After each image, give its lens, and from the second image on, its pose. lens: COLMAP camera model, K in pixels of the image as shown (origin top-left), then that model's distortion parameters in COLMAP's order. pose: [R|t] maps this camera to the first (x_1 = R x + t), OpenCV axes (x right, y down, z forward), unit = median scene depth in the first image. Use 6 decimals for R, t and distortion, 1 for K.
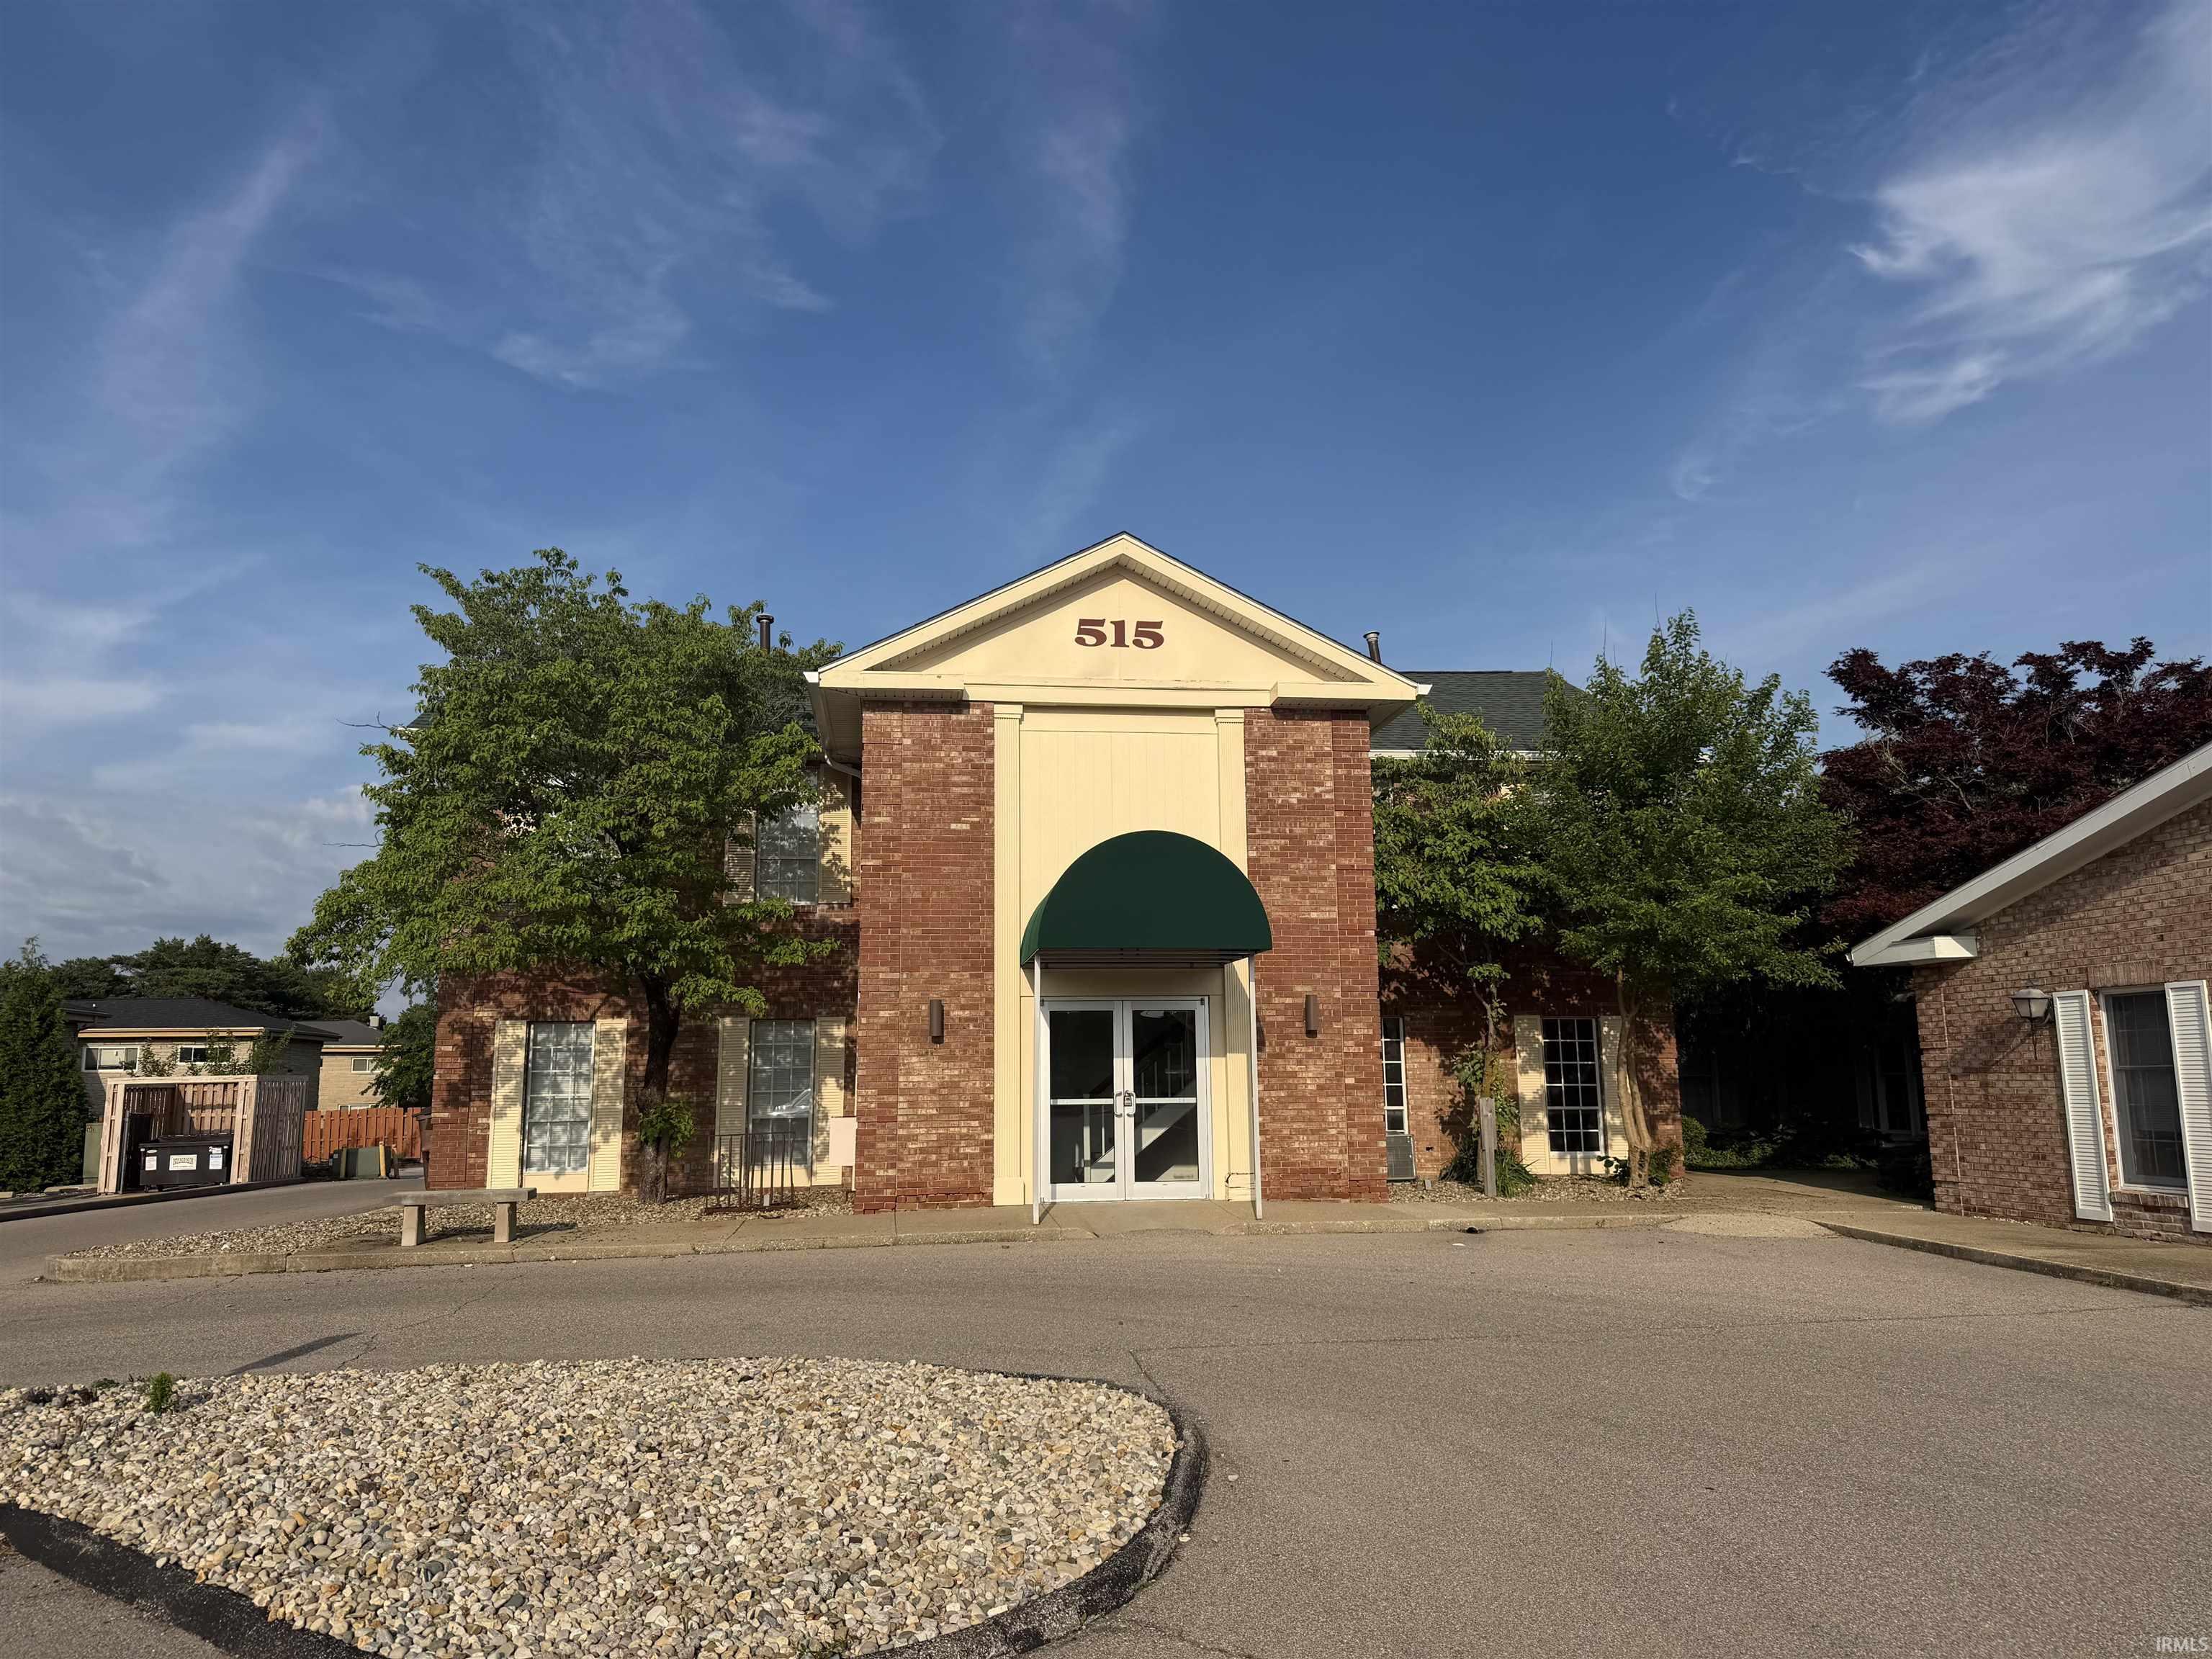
lens RADIAL K [[1498.7, 0, 1105.0], [0, 1498.7, 842.2], [0, 0, 1]] dist [0.202488, -0.386326]
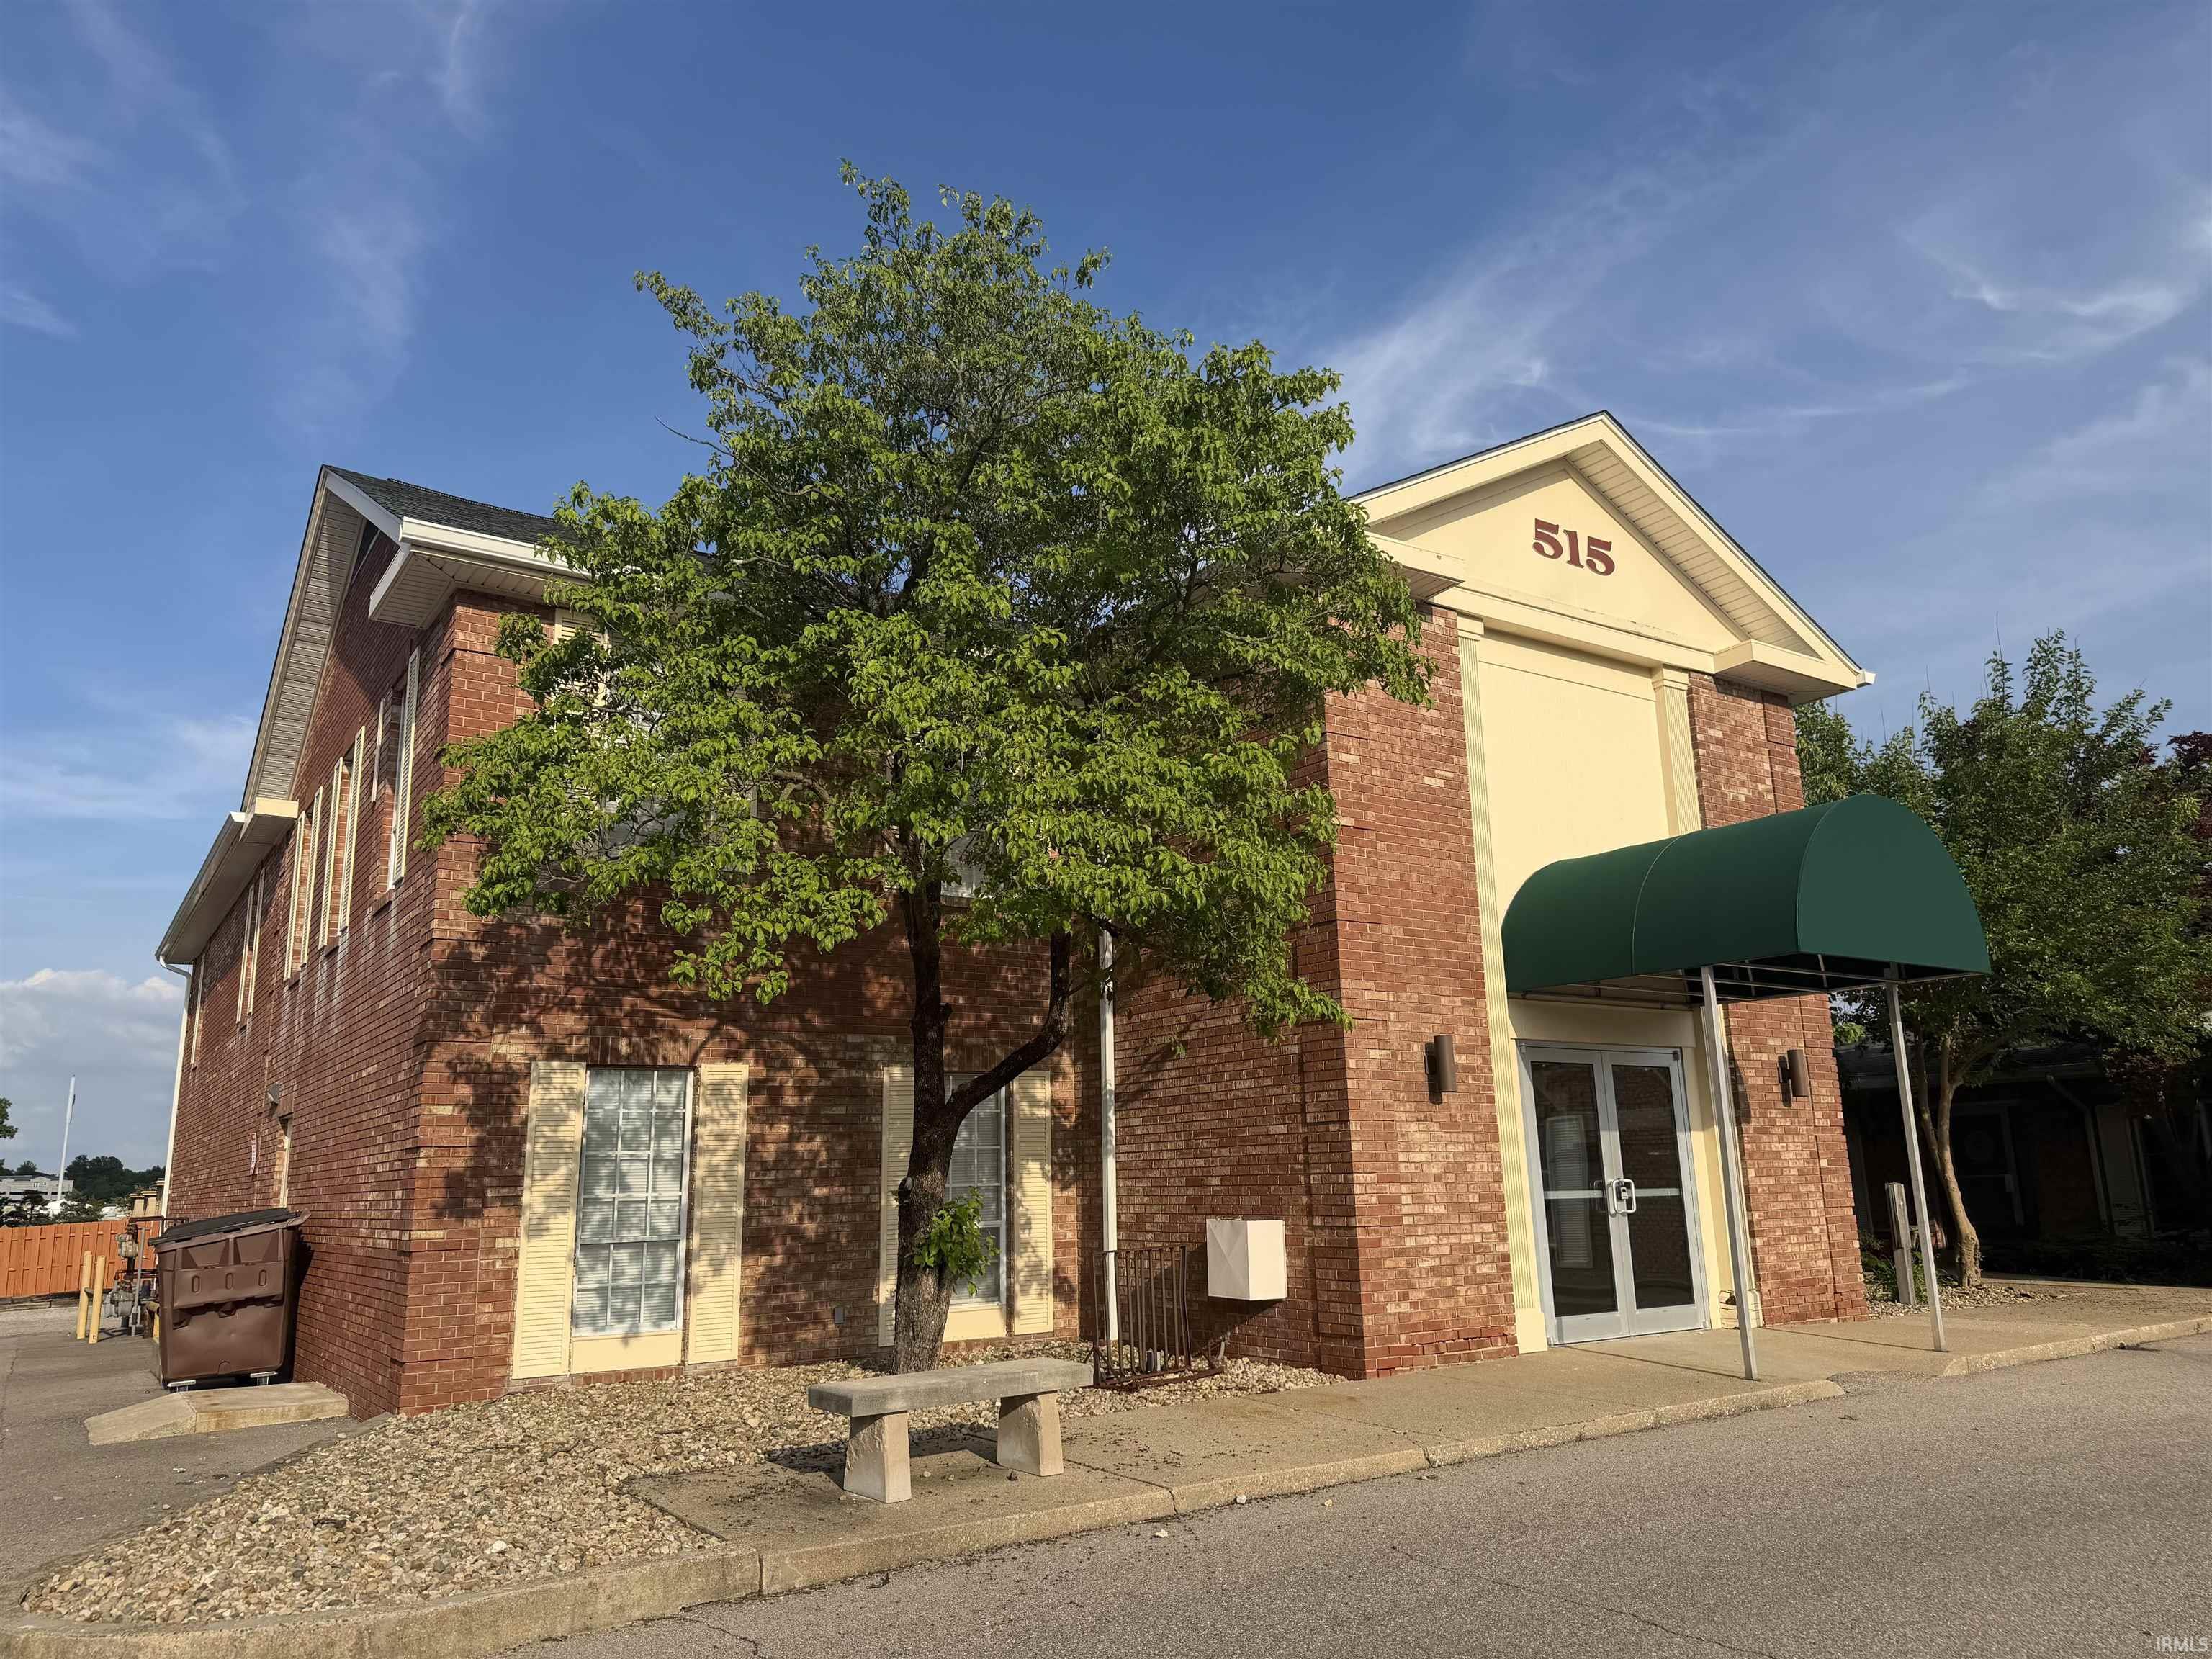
lens RADIAL K [[1498.7, 0, 1105.0], [0, 1498.7, 842.2], [0, 0, 1]] dist [0.202488, -0.386326]
pose [[0.892804, 0.088075, 0.441750, -0.516069], [-0.056519, 0.994851, -0.084122, 0.080381], [-0.446885, 0.050137, 0.893185, 0.448132]]
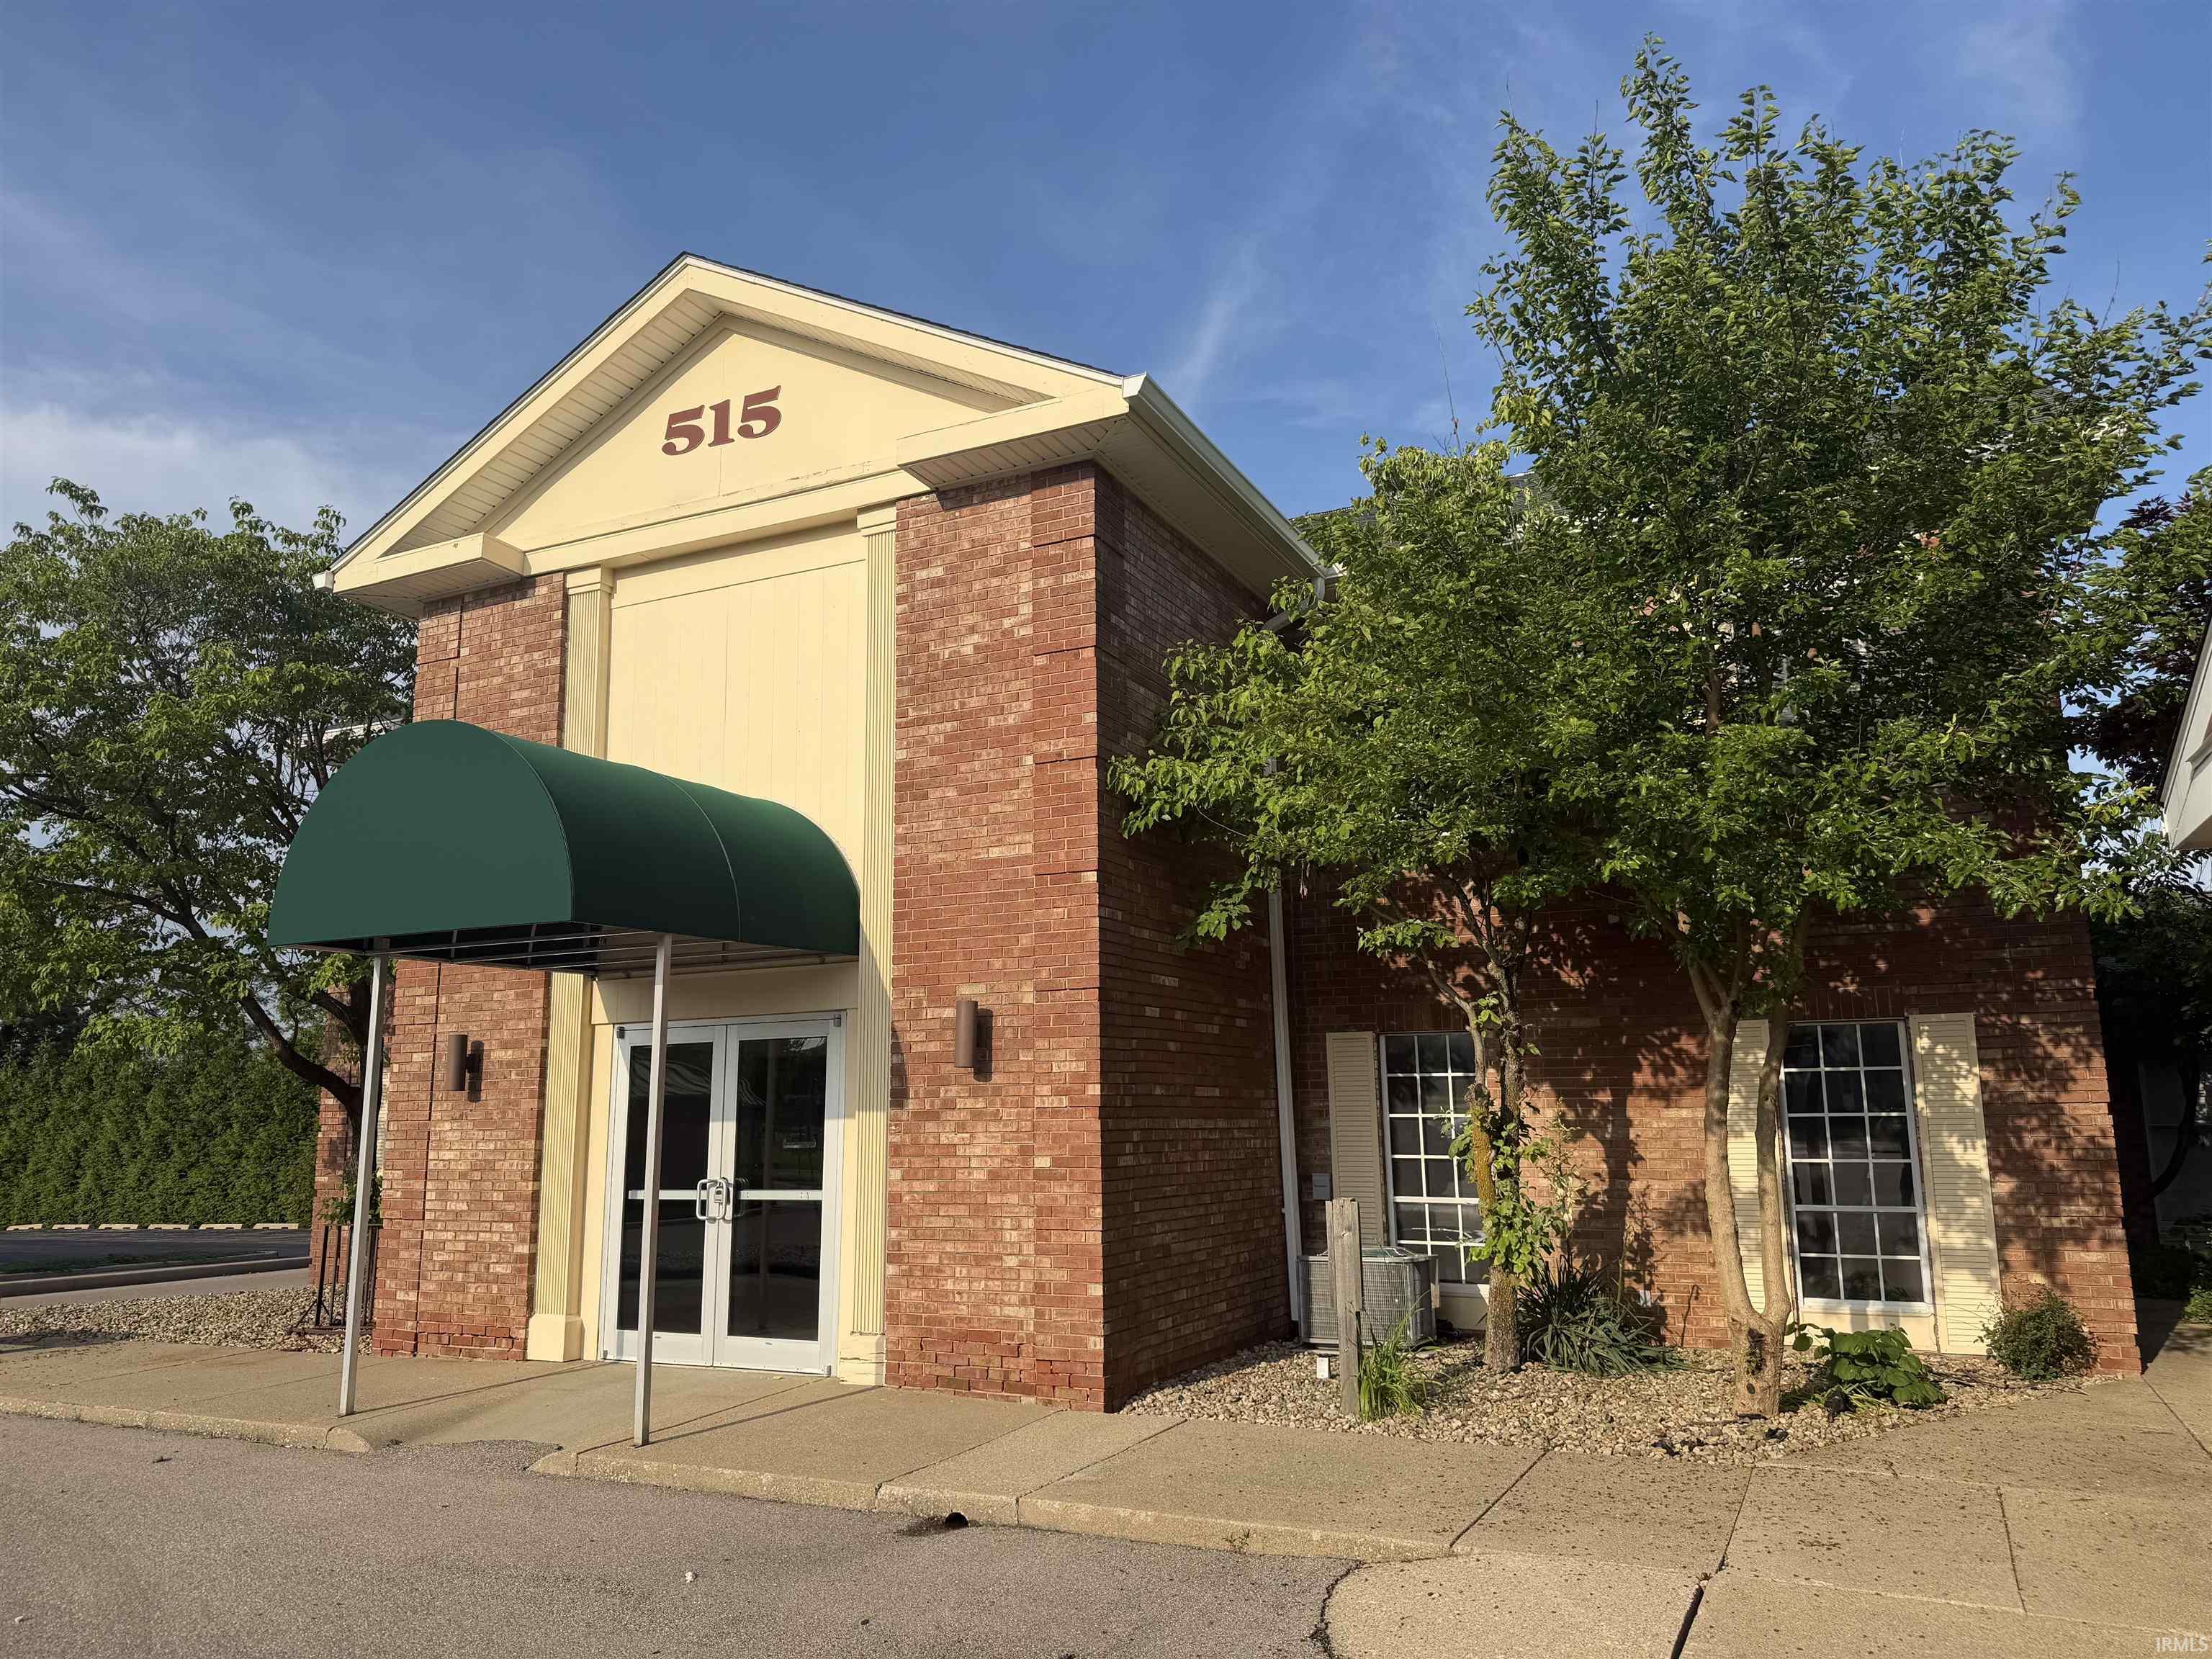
lens RADIAL K [[1498.7, 0, 1105.0], [0, 1498.7, 842.2], [0, 0, 1]] dist [0.202488, -0.386326]
pose [[0.832078, -0.095868, -0.546310, 0.465953], [0.089880, 0.995237, -0.037752, 0.068425], [0.547327, -0.017690, 0.836732, 0.569113]]
